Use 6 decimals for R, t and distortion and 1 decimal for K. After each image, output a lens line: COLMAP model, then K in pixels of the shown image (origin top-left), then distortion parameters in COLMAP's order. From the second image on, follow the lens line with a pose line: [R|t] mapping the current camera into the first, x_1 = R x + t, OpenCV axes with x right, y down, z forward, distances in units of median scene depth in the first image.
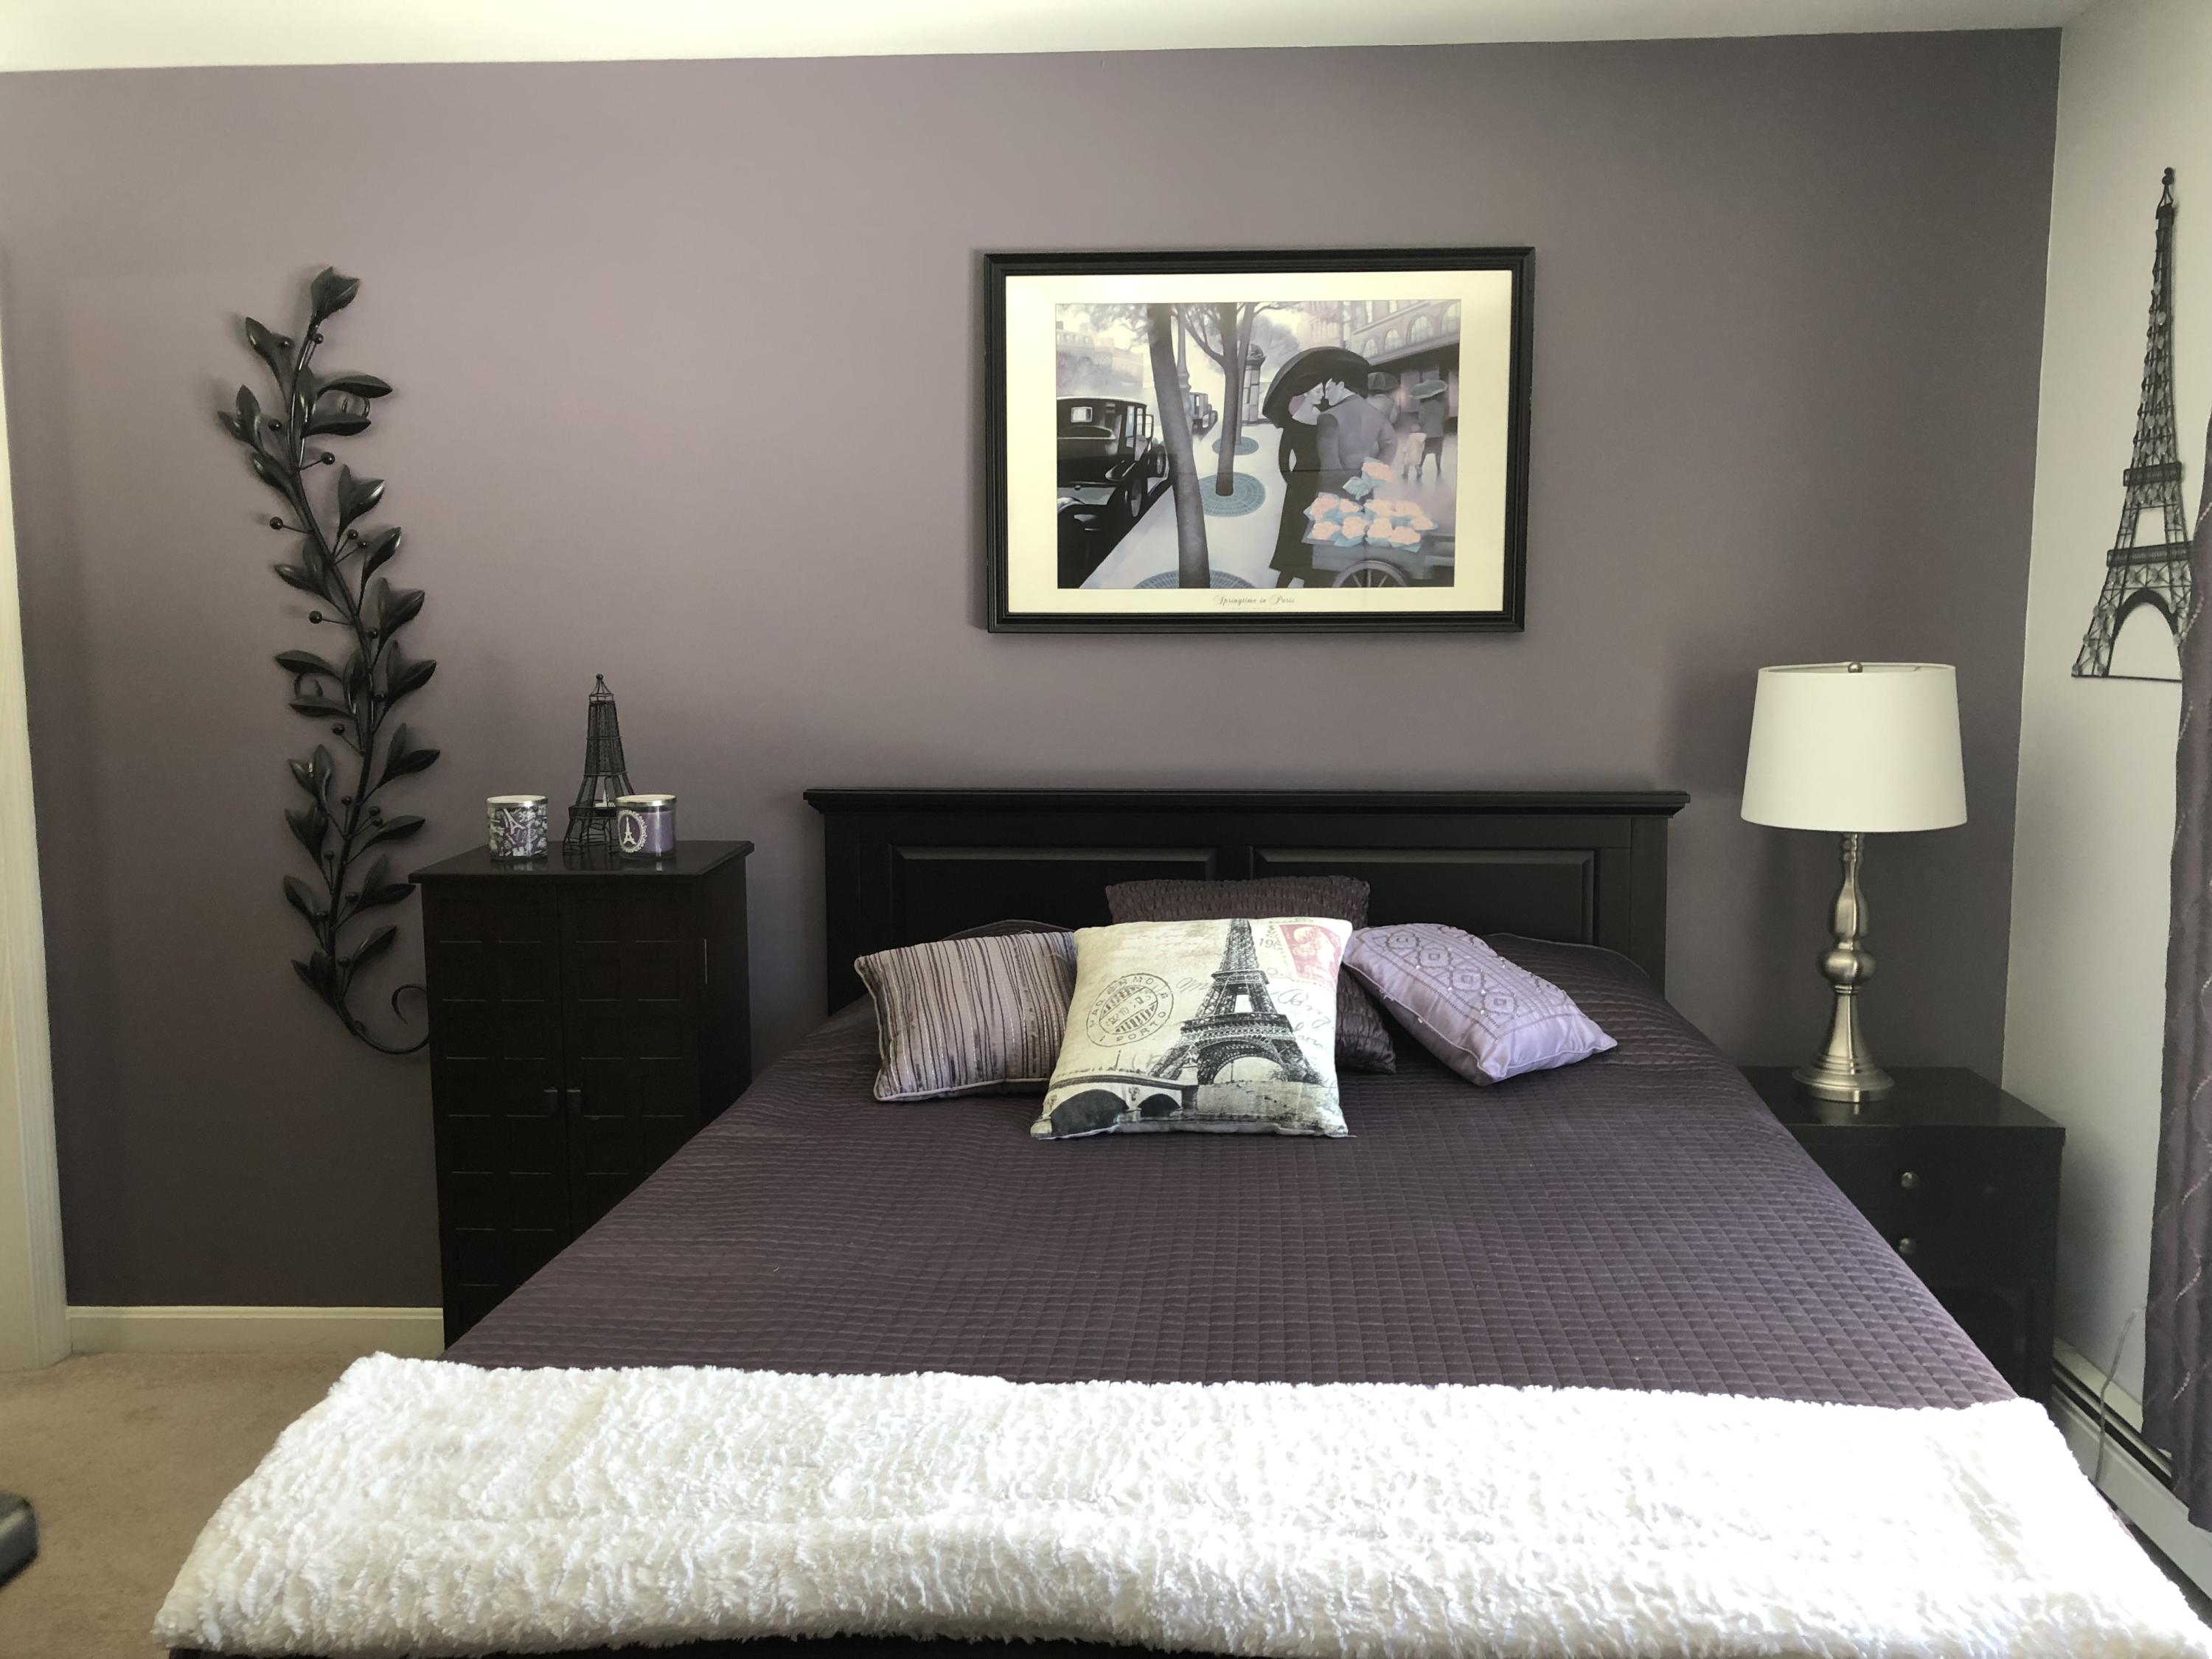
lens RADIAL K [[1830.9, 0, 1106.0], [0, 1830.9, 829.5], [0, 0, 1]] dist [0.054079, -0.080729]
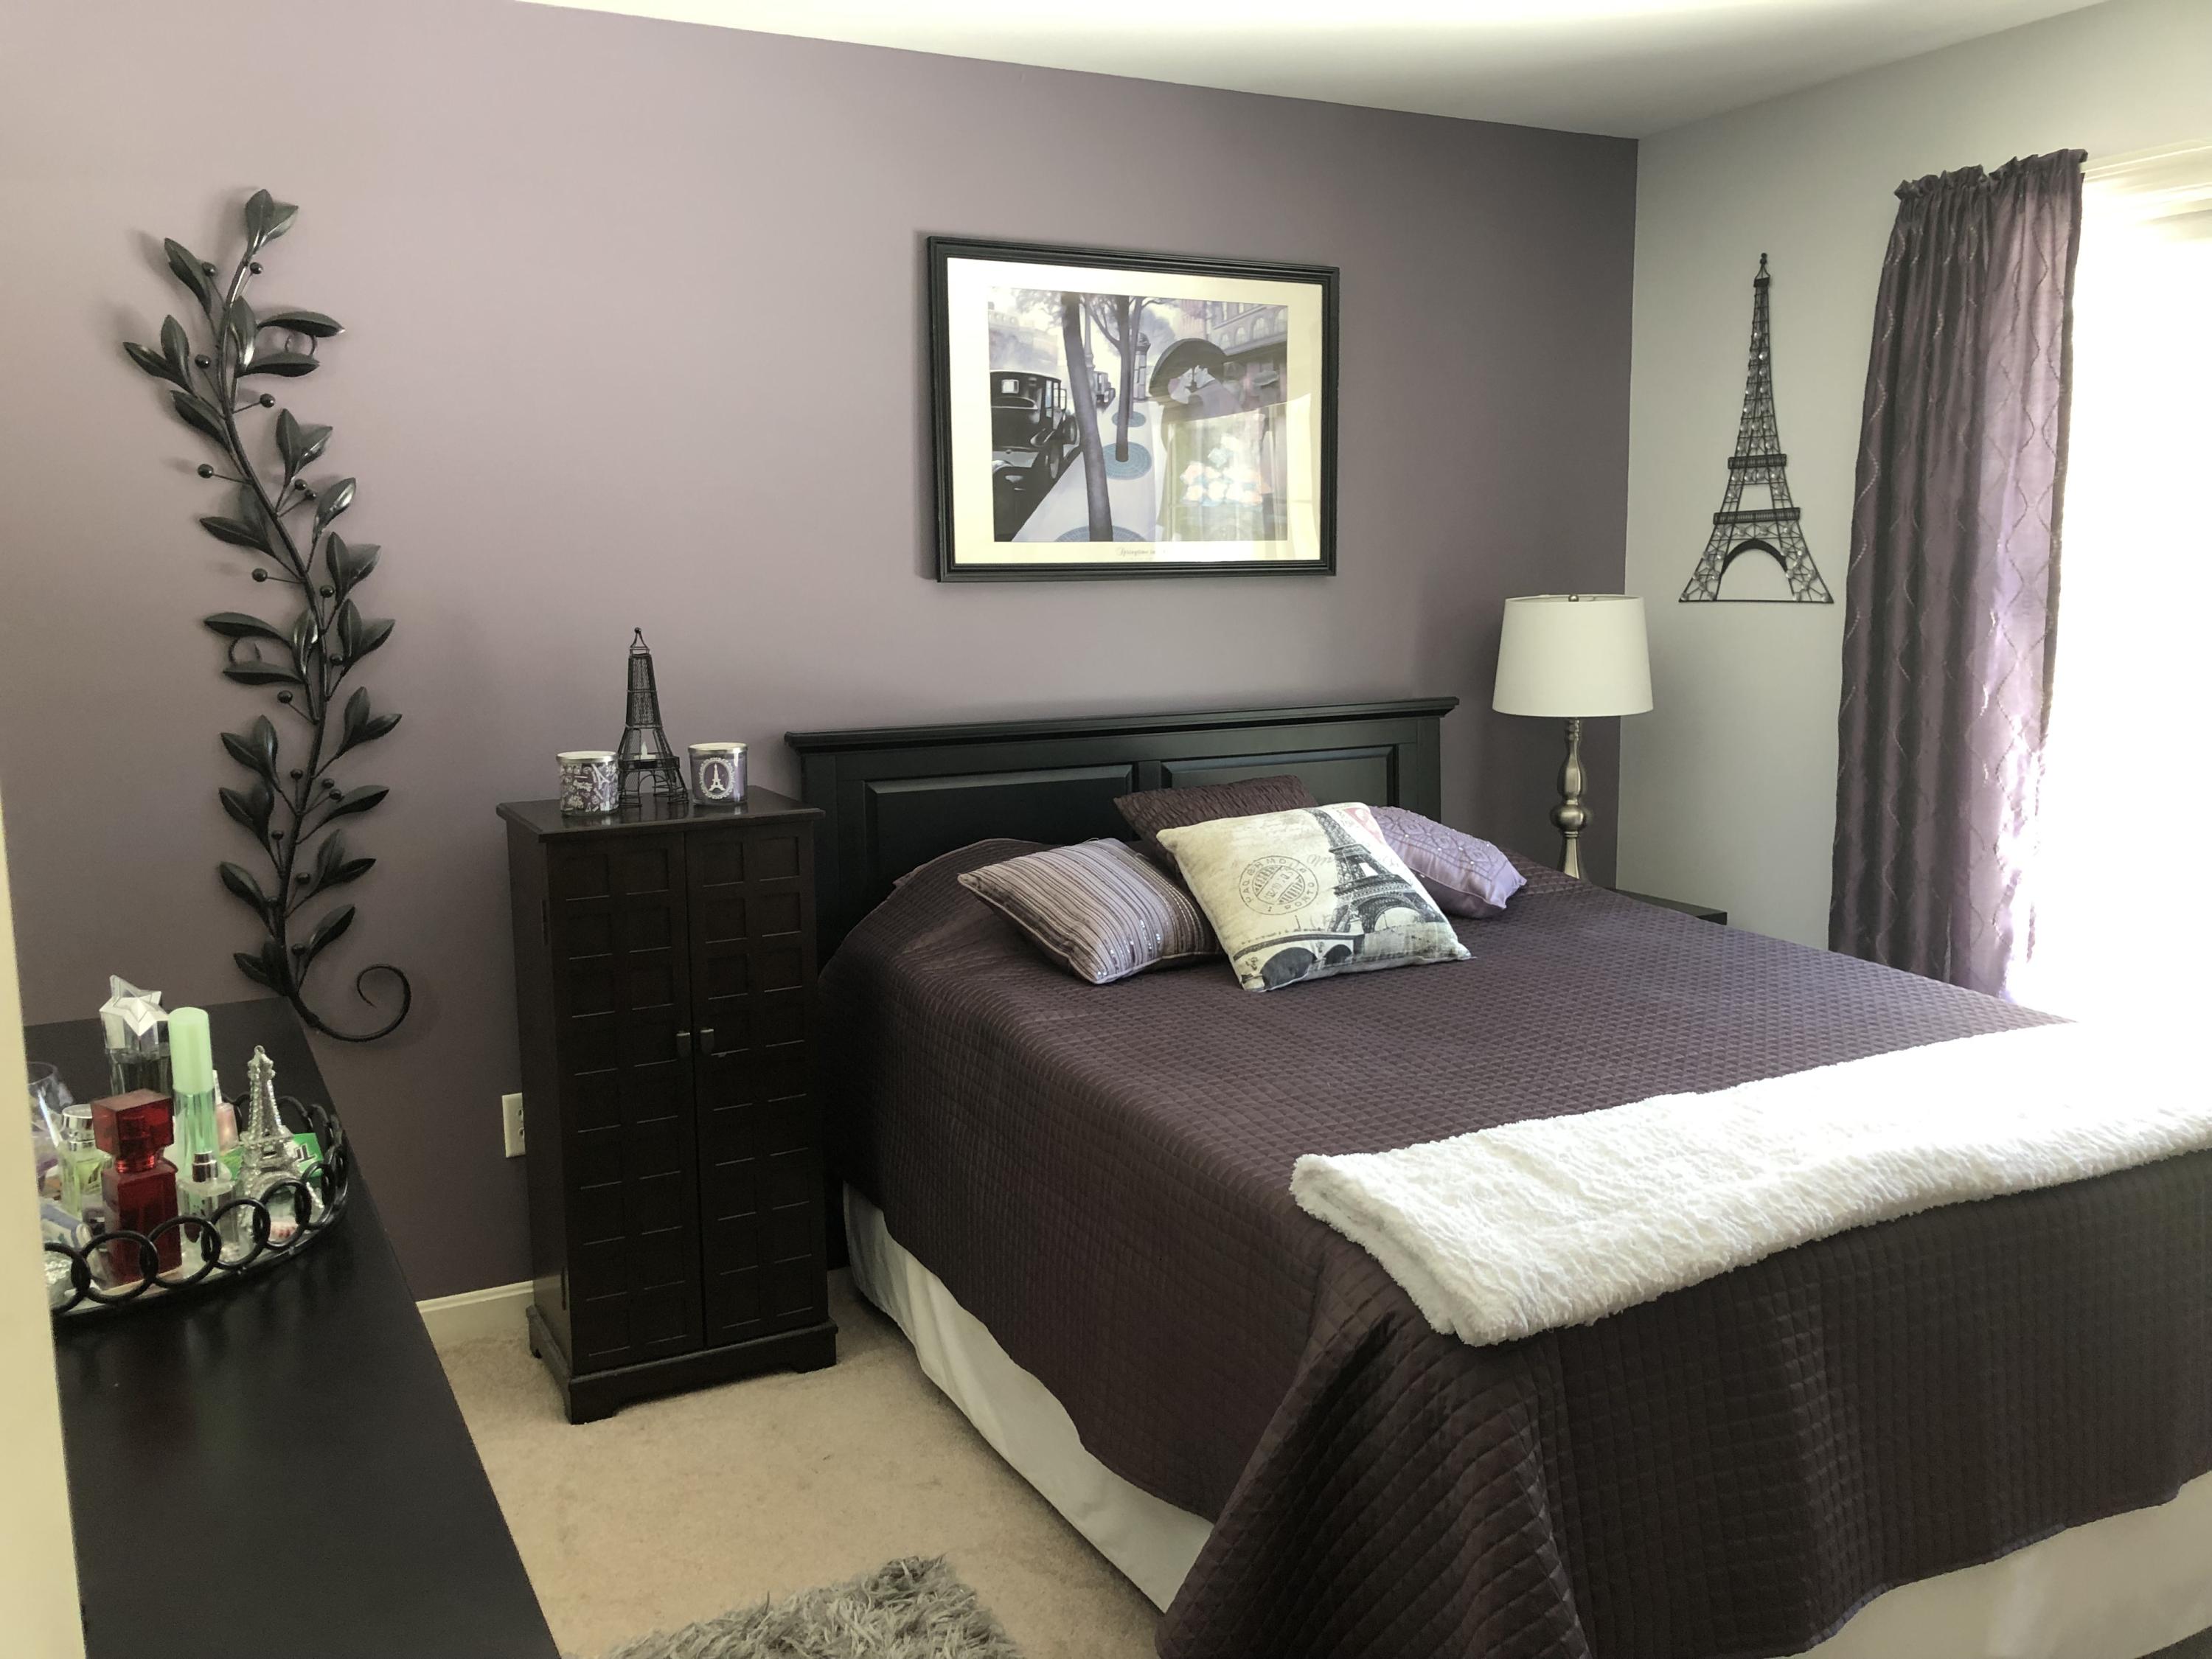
lens RADIAL K [[1830.9, 0, 1106.0], [0, 1830.9, 829.5], [0, 0, 1]] dist [0.054079, -0.080729]
pose [[0.858472, -0.081987, 0.506265, -0.557858], [0.069260, 0.996630, 0.043954, -0.000582], [-0.508163, -0.002669, 0.861257, -0.000987]]
